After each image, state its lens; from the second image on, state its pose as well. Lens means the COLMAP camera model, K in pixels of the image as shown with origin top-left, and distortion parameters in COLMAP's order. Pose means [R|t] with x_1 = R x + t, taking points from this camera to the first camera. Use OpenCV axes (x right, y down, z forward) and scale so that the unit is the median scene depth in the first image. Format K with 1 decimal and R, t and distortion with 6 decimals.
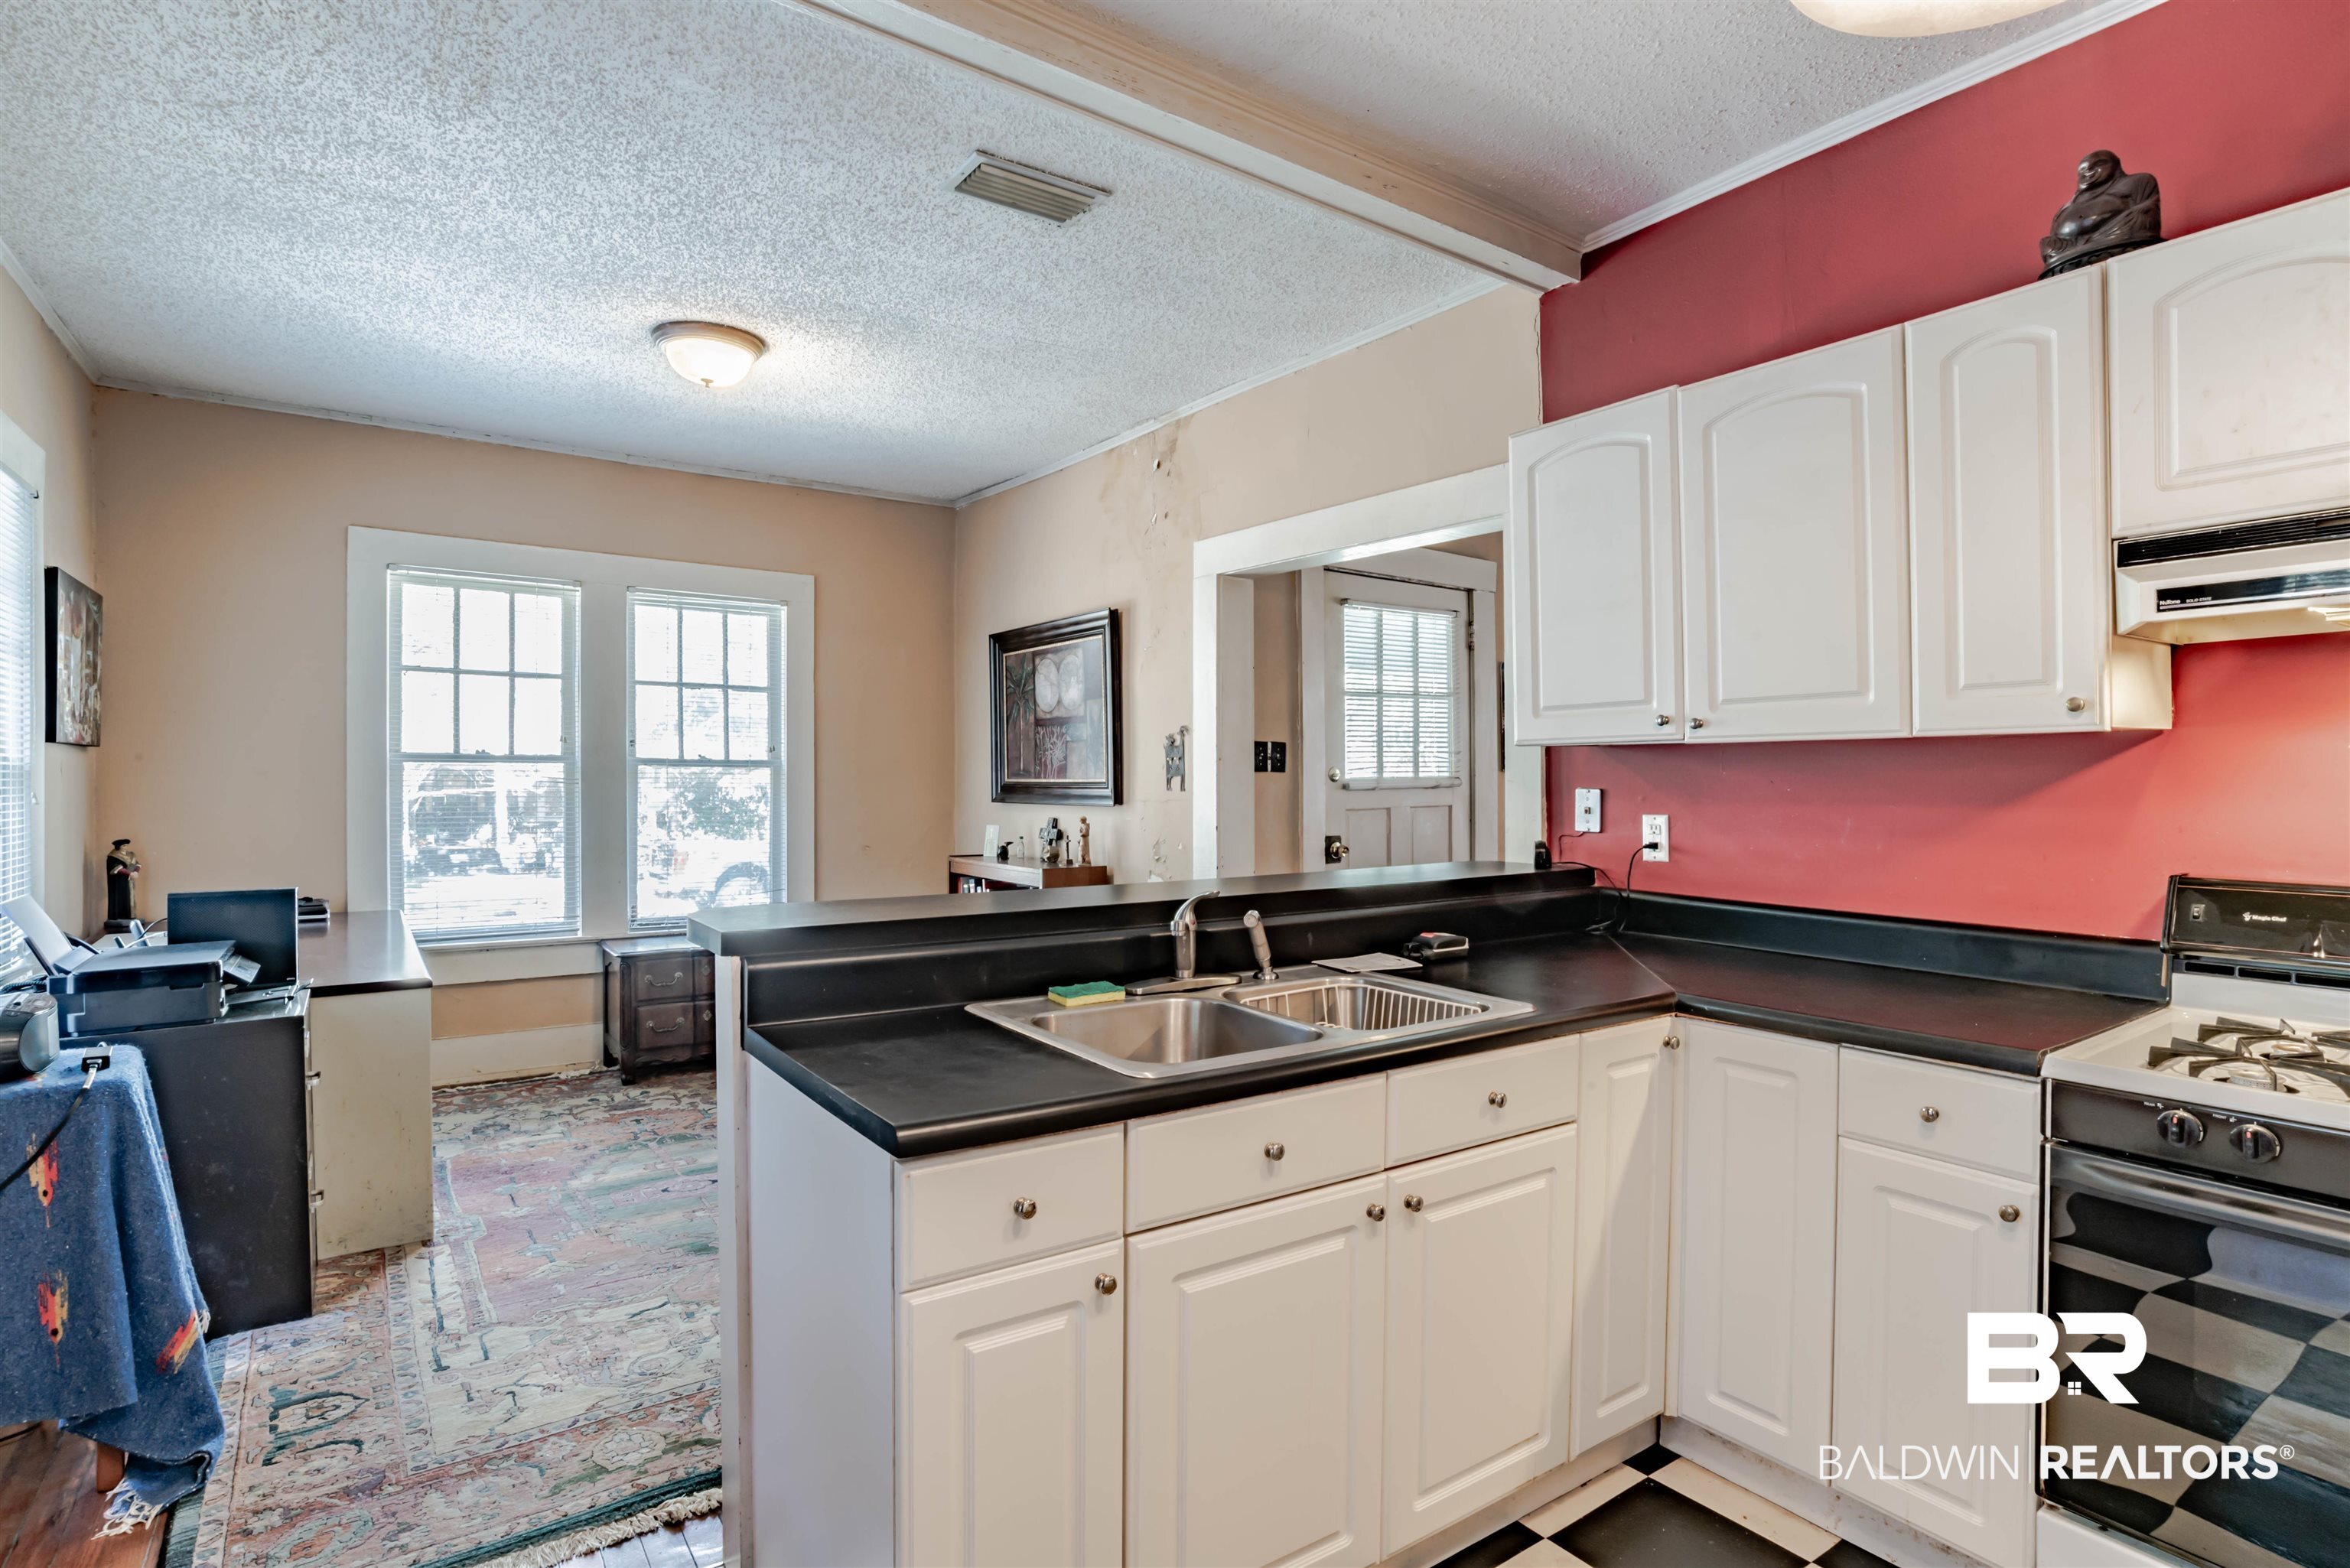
lens RADIAL K [[1192.5, 0, 1176.3], [0, 1192.5, 784.3], [0, 0, 1]] dist [-0.043666, 0.016192]
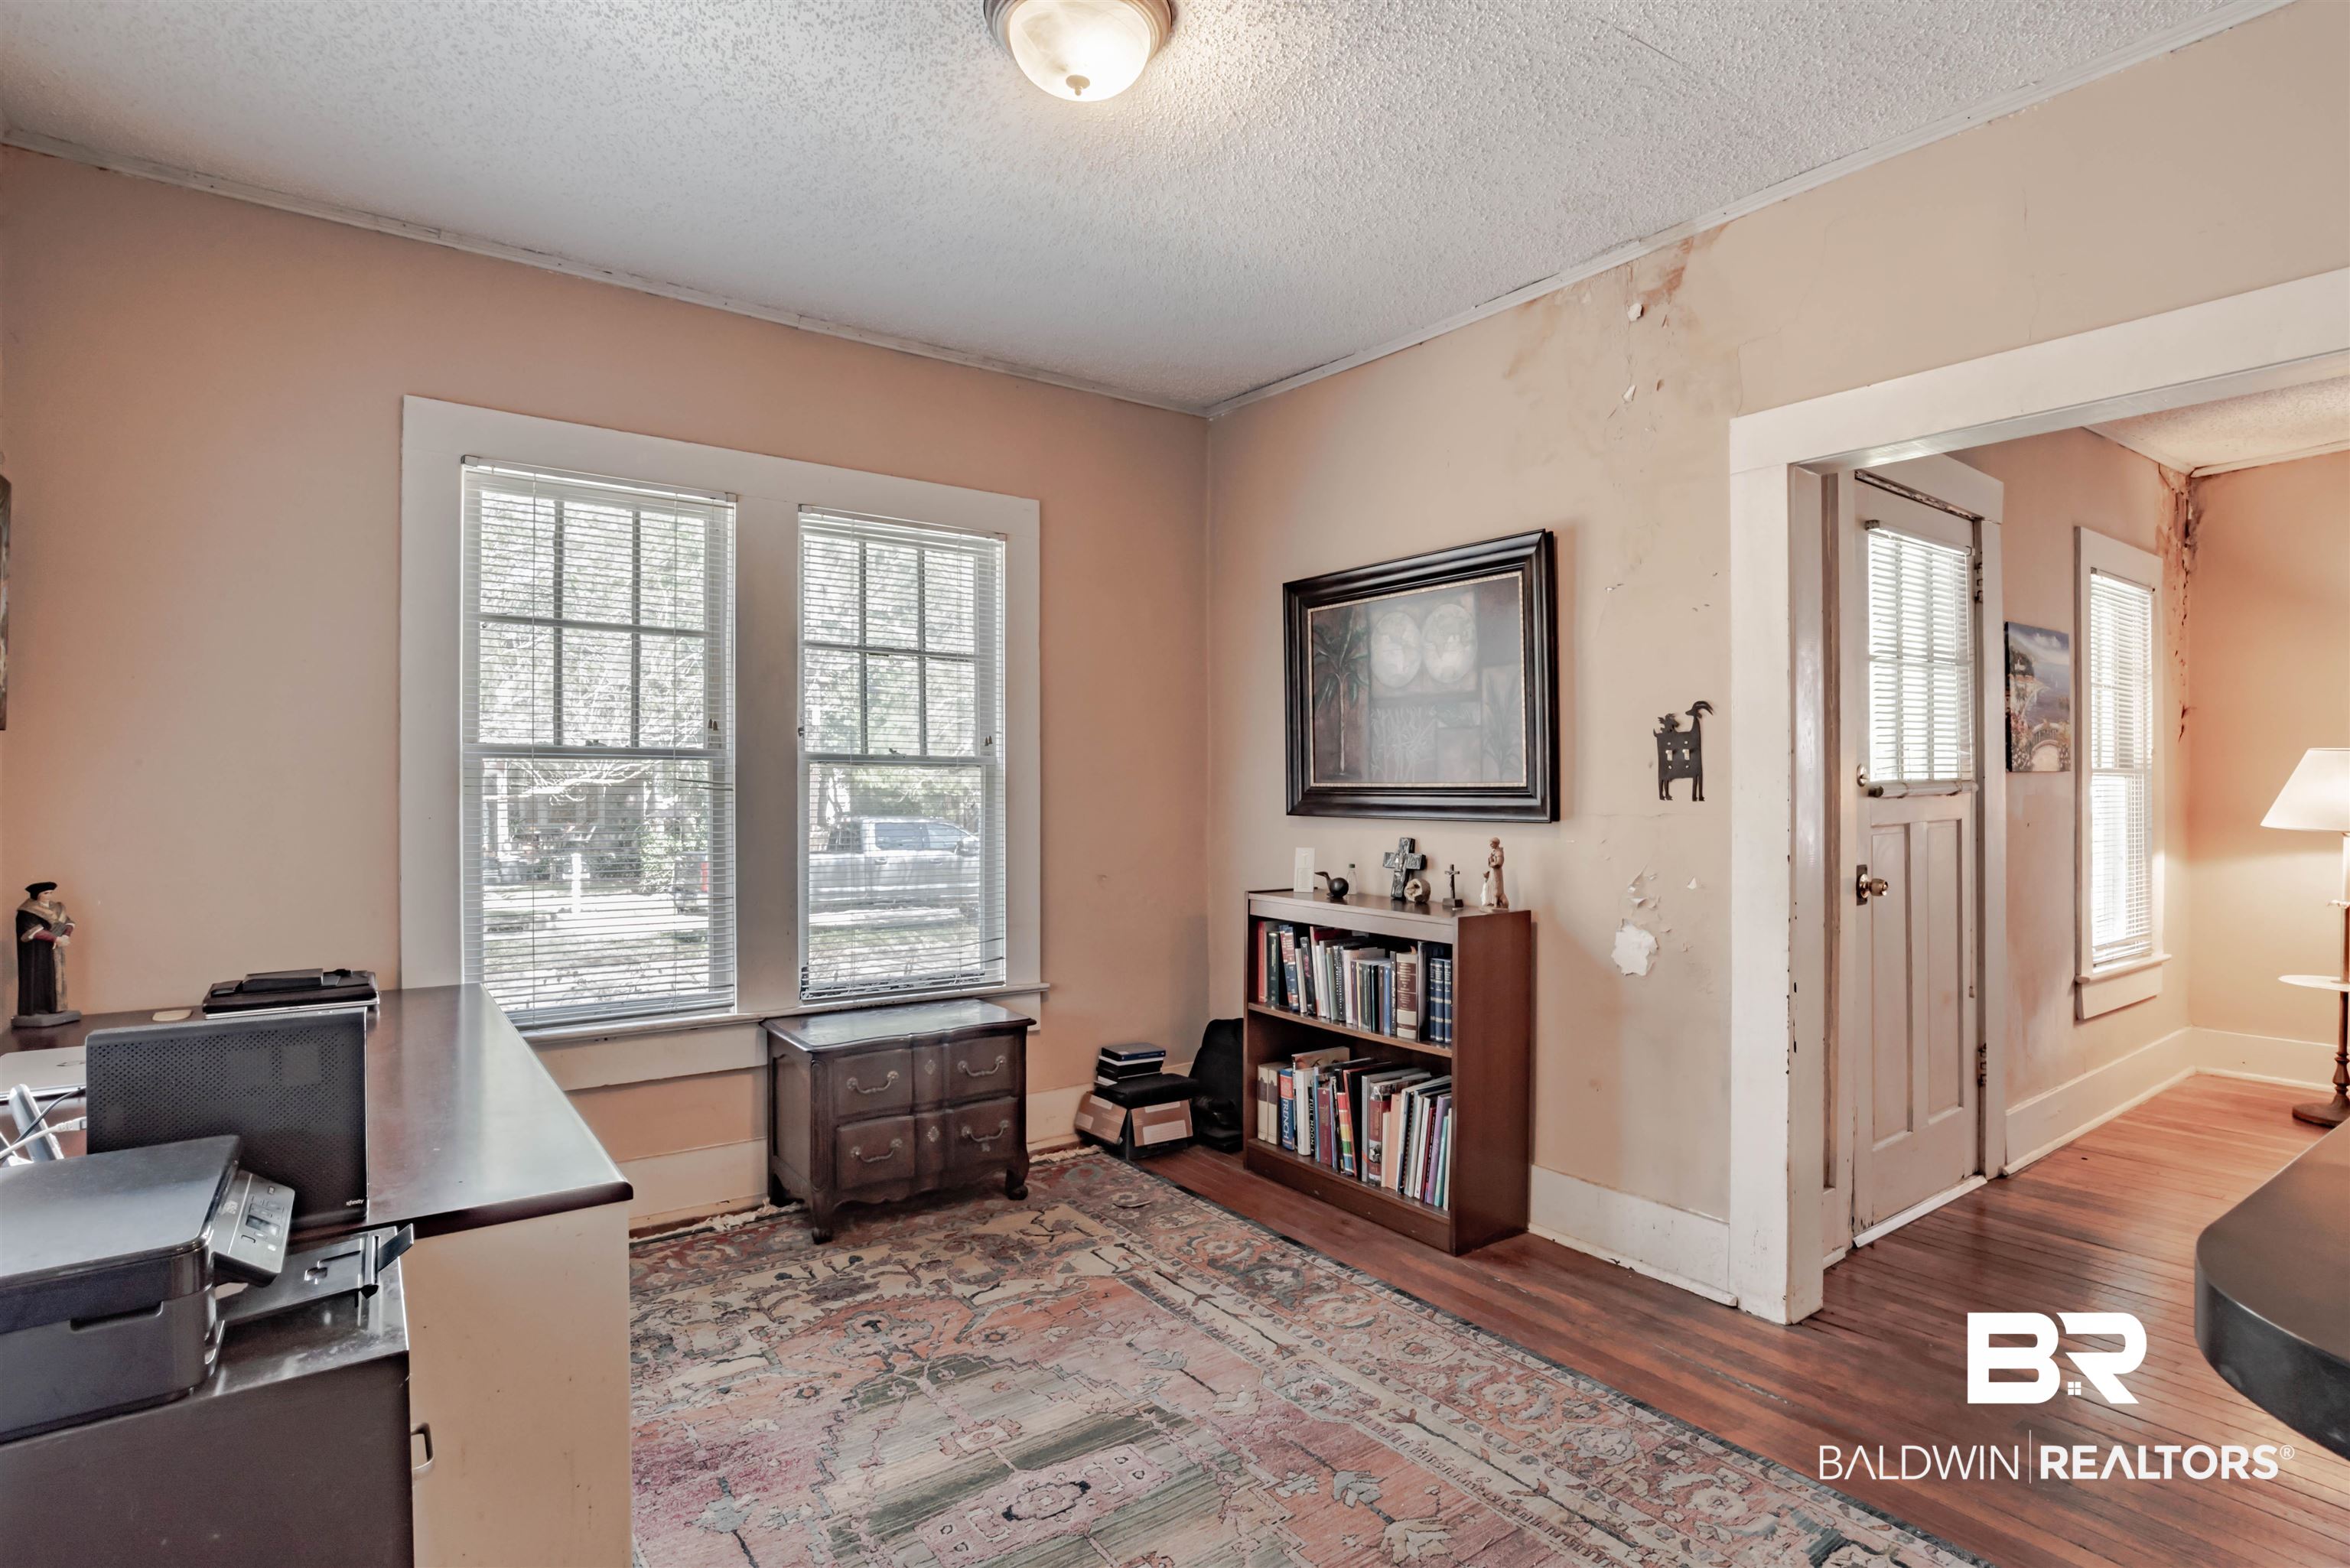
lens RADIAL K [[1192.5, 0, 1173.3], [0, 1192.5, 784.0], [0, 0, 1]] dist [-0.043666, 0.016192]
pose [[0.999978, -0.000738, 0.006658, -0.301959], [0.000768, 0.999990, -0.004466, -0.001035], [-0.006654, 0.004471, 0.999968, 0.368218]]
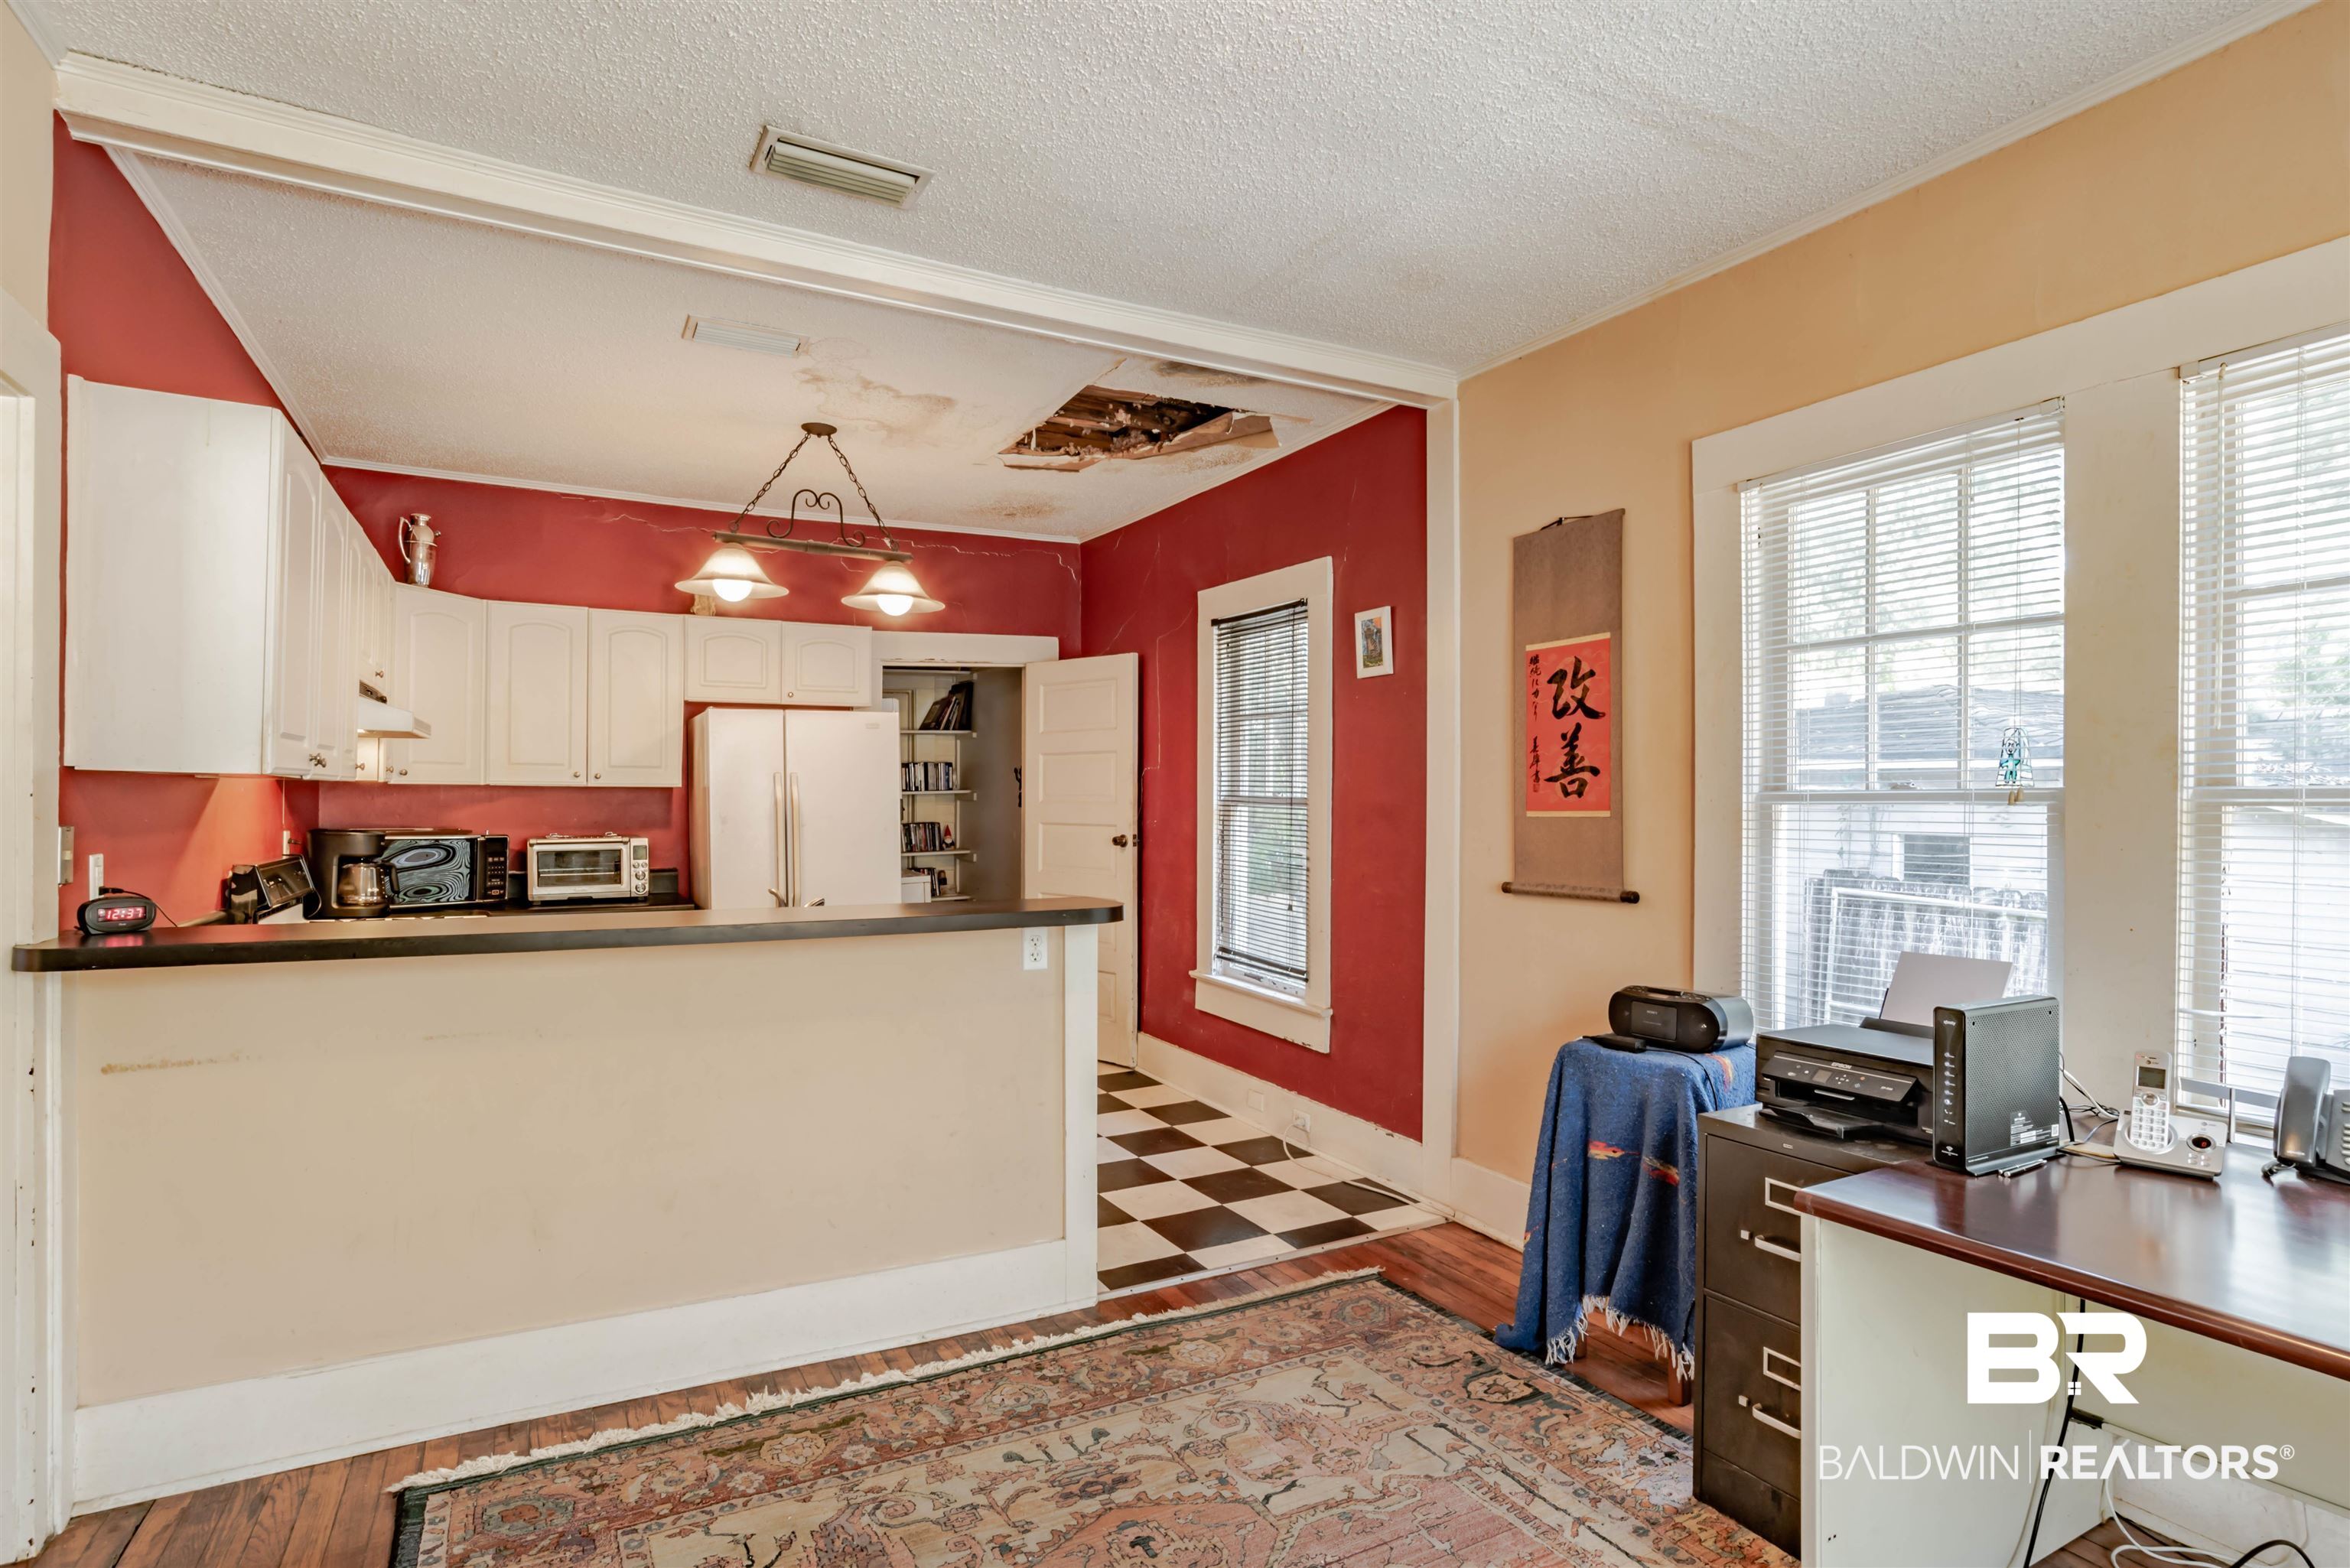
lens RADIAL K [[1192.5, 0, 1162.3], [0, 1192.5, 798.0], [0, 0, 1]] dist [-0.043666, 0.016192]
pose [[-0.992265, -0.003452, 0.124092, -0.304002], [-0.002993, 0.999988, 0.003883, -0.013505], [-0.124104, 0.003482, -0.992263, 1.166340]]
